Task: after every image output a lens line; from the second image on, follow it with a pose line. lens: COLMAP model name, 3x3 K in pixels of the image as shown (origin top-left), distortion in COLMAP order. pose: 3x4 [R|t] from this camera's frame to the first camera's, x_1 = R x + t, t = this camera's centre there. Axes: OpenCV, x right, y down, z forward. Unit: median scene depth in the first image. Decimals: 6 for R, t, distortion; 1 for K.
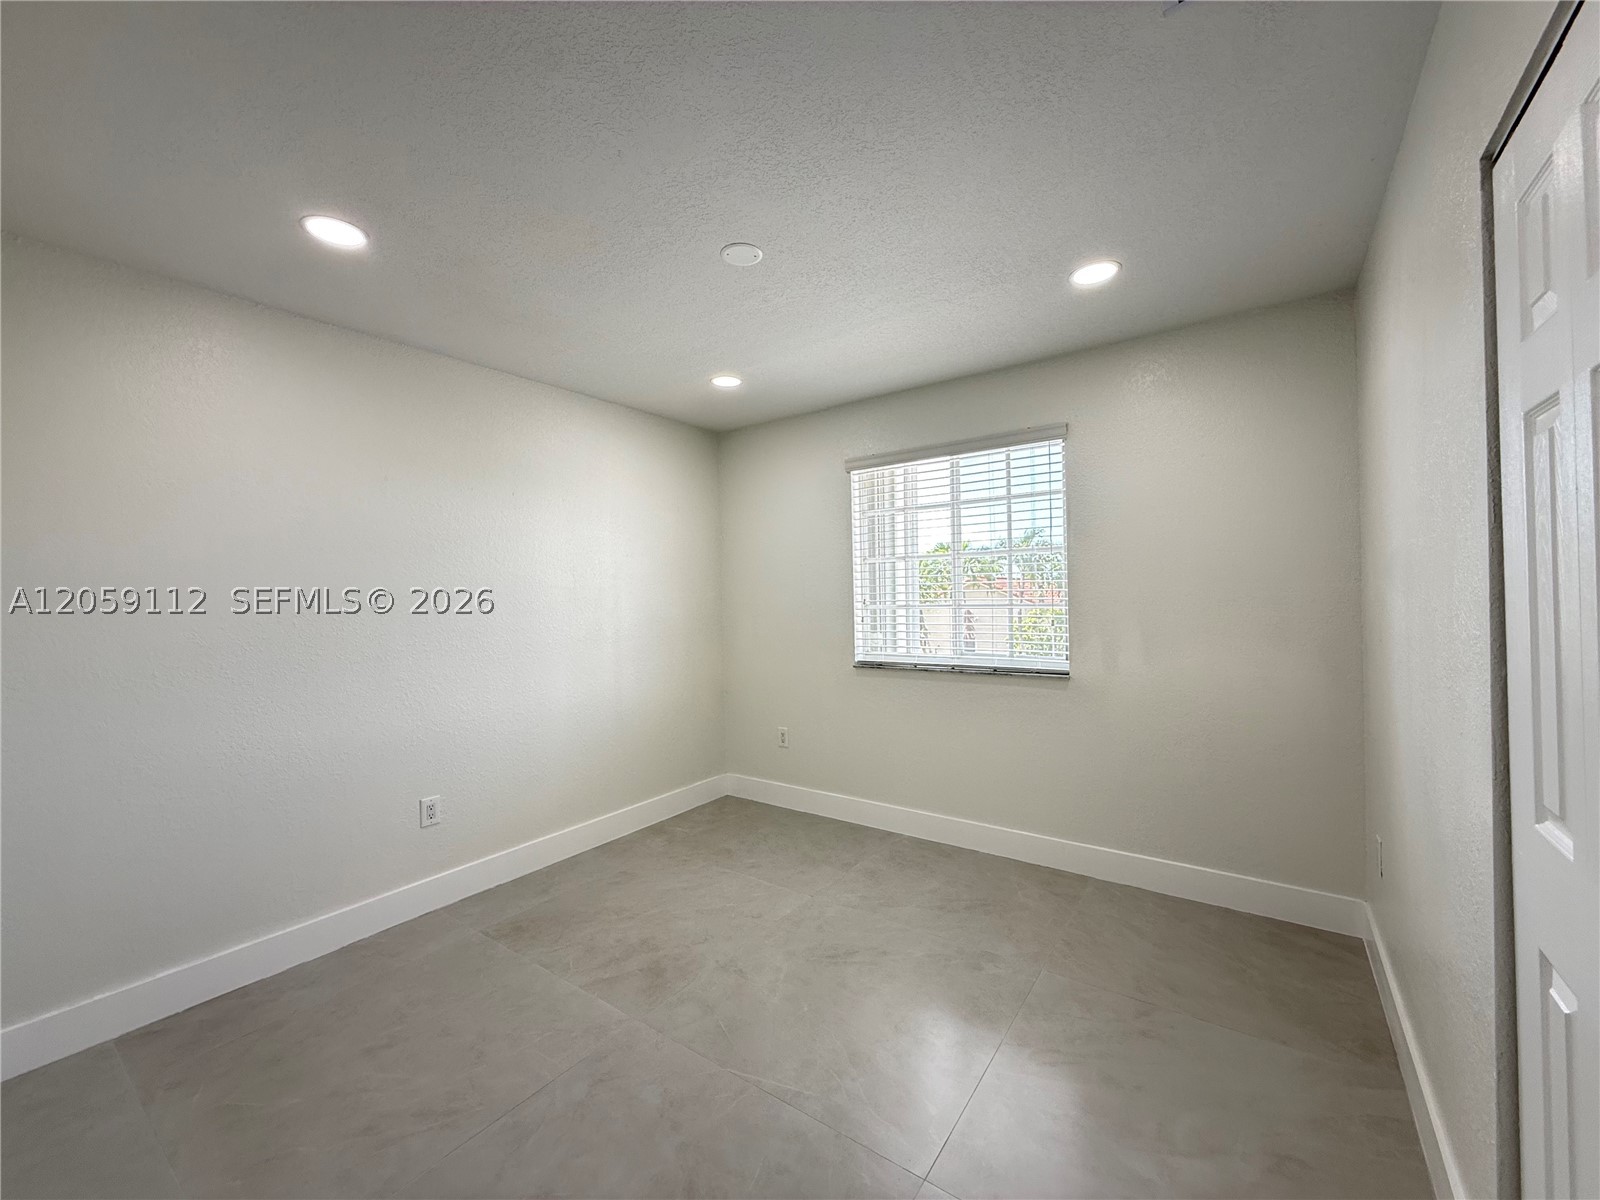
lens RADIAL K [[635.4, 0, 819.4], [0, 635.4, 598.3], [0, 0, 1]] dist [-0.002681, 0.001099]
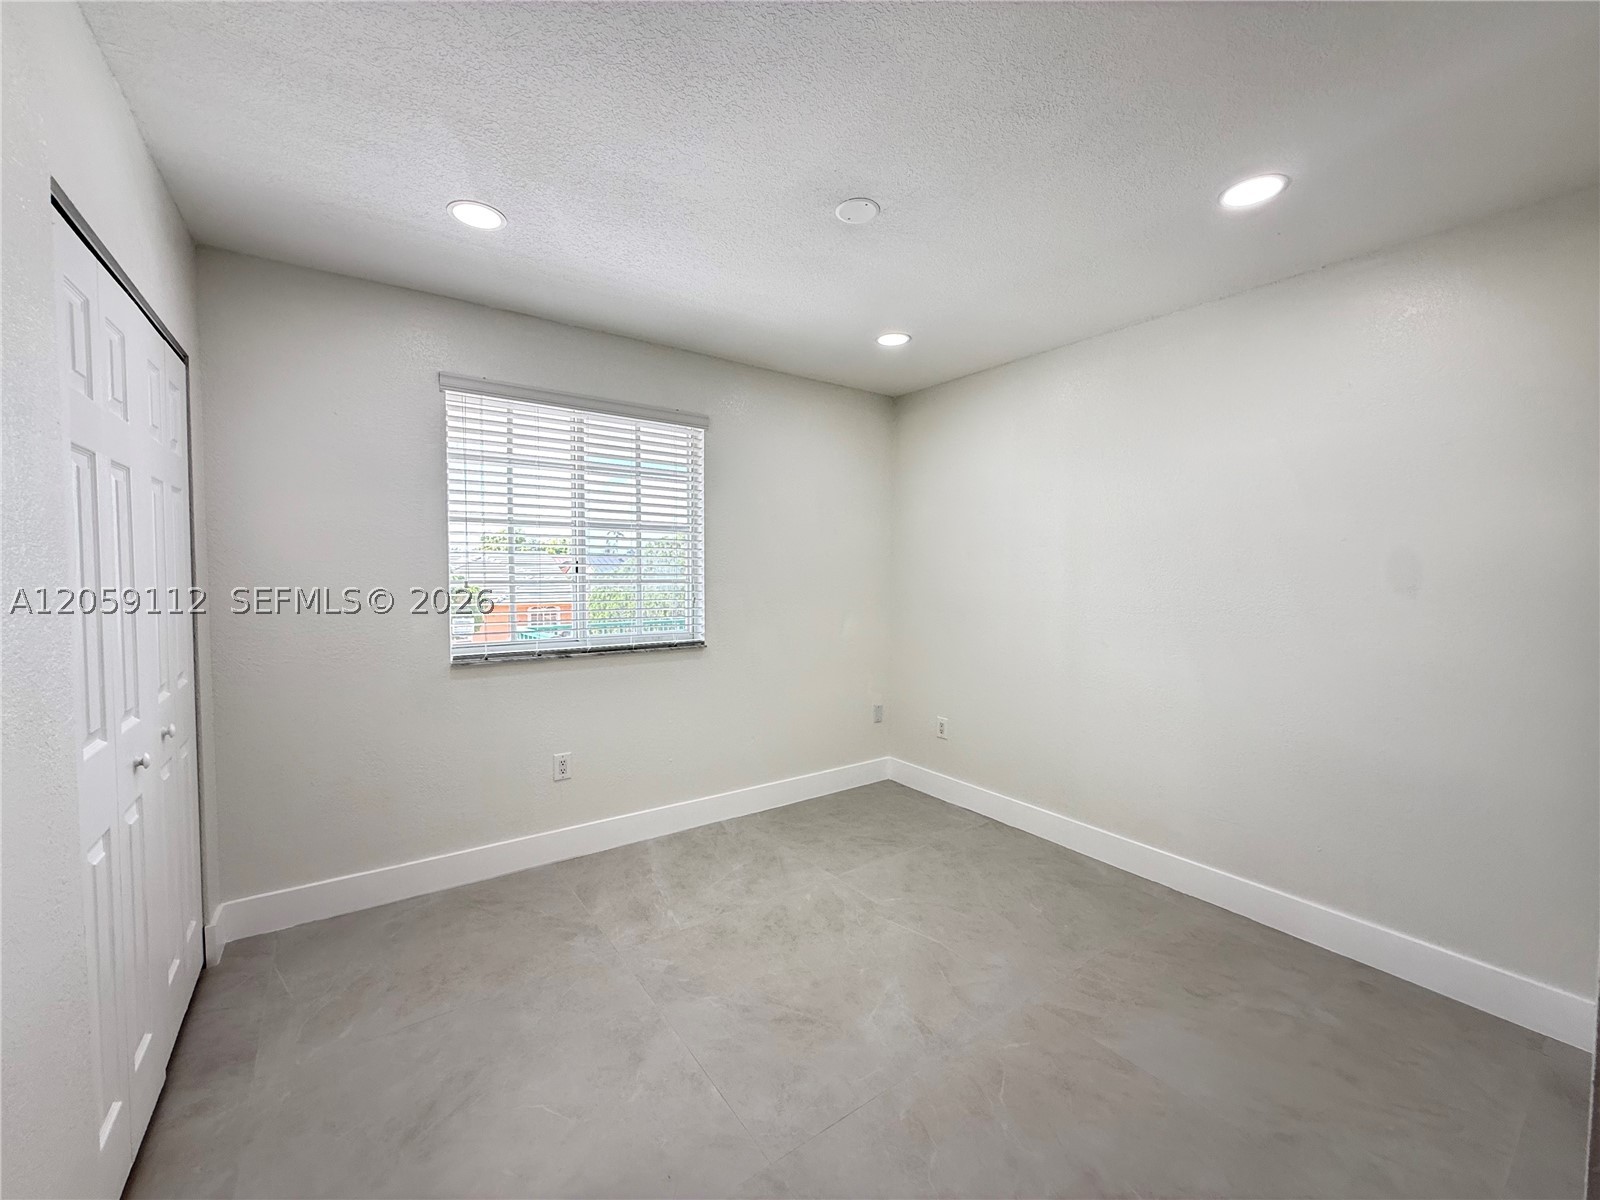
lens RADIAL K [[635.4, 0, 804.5], [0, 635.4, 597.4], [0, 0, 1]] dist [-0.002681, 0.001099]
pose [[0.337768, -0.013981, 0.941125, -0.527867], [-0.002222, 0.999875, 0.015651, 0.018898], [-0.941227, -0.007378, 0.337695, 0.425520]]
